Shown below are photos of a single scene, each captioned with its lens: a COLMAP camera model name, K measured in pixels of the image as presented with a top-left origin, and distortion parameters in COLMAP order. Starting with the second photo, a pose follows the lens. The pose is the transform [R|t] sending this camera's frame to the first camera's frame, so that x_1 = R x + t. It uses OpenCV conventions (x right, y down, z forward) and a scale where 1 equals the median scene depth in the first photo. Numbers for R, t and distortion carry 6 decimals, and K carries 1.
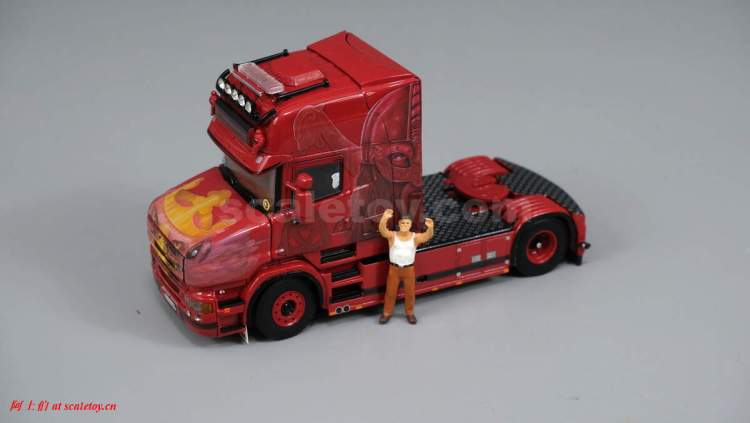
lens RADIAL K [[1498.5, 0, 382.5], [0, 1498.5, 207.1], [0, 0, 1]] dist [0.042493, 0.000000]
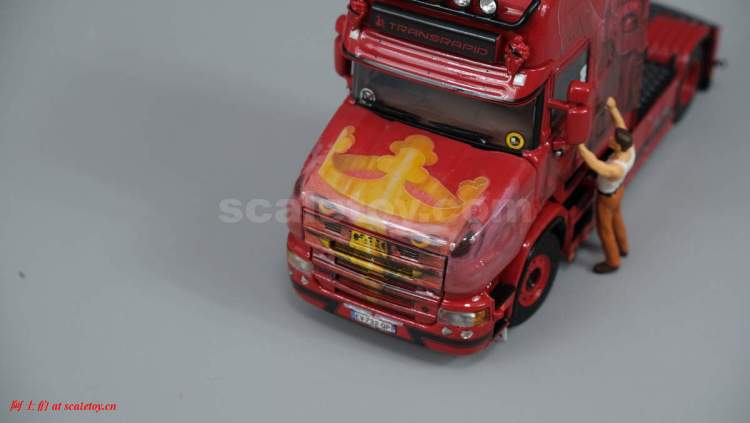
lens RADIAL K [[1498.5, 0, 377.8], [0, 1498.5, 213.0], [0, 0, 1]] dist [0.042493, 0.000000]
pose [[0.834864, -0.318033, 0.449284, -0.432514], [0.232201, 0.943504, 0.236395, -0.141346], [-0.499083, -0.093034, 0.861546, 0.447616]]
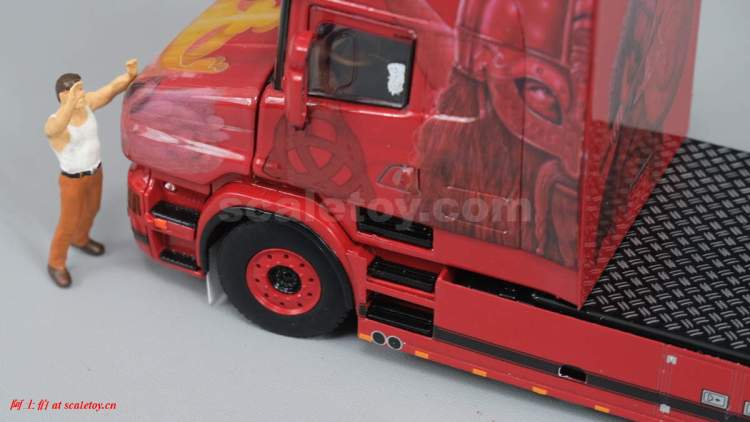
lens RADIAL K [[1927.6, 0, 370.0], [0, 1927.6, 206.1], [0, 0, 1]] dist [0.274648, 0.000000]
pose [[0.627985, 0.452507, -0.633145, 0.345051], [-0.348172, 0.890975, 0.291443, -0.148640], [0.695996, 0.037422, 0.717070, 0.574919]]
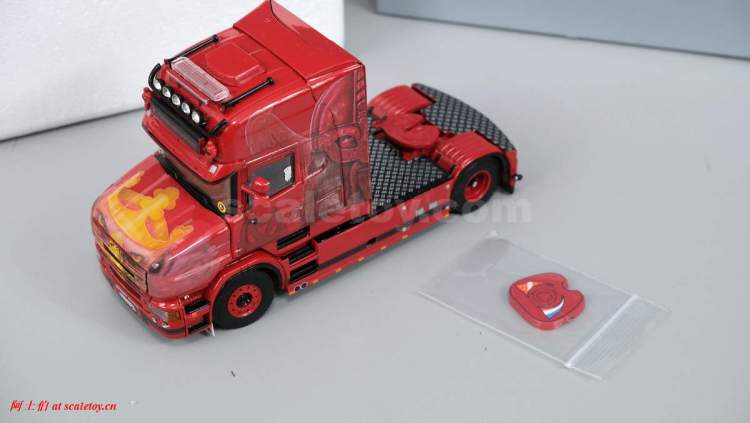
lens RADIAL K [[1498.5, 0, 371.9], [0, 1498.5, 212.3], [0, 0, 1]] dist [0.042493, 0.000000]
pose [[0.984165, -0.120614, 0.129894, -0.107314], [0.088970, 0.969929, 0.226542, -0.210462], [-0.153312, -0.211398, 0.965301, 0.030724]]
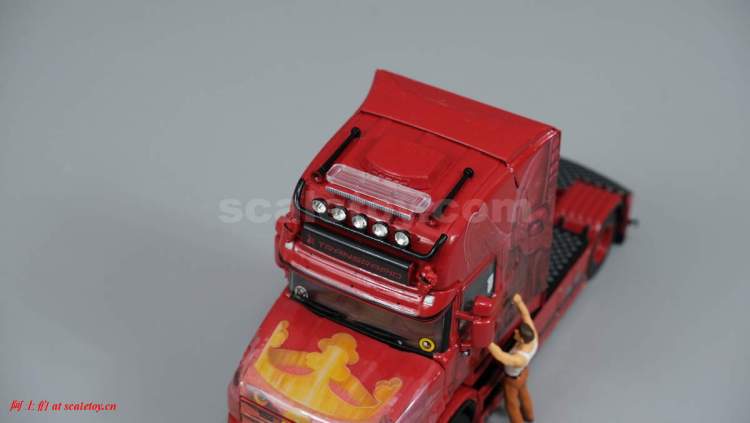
lens RADIAL K [[1498.5, 0, 373.2], [0, 1498.5, 211.8], [0, 0, 1]] dist [0.042493, 0.000000]
pose [[0.843400, -0.315371, 0.434991, -0.405518], [0.210544, 0.938851, 0.272450, -0.275007], [-0.494315, -0.138200, 0.858227, 0.364122]]
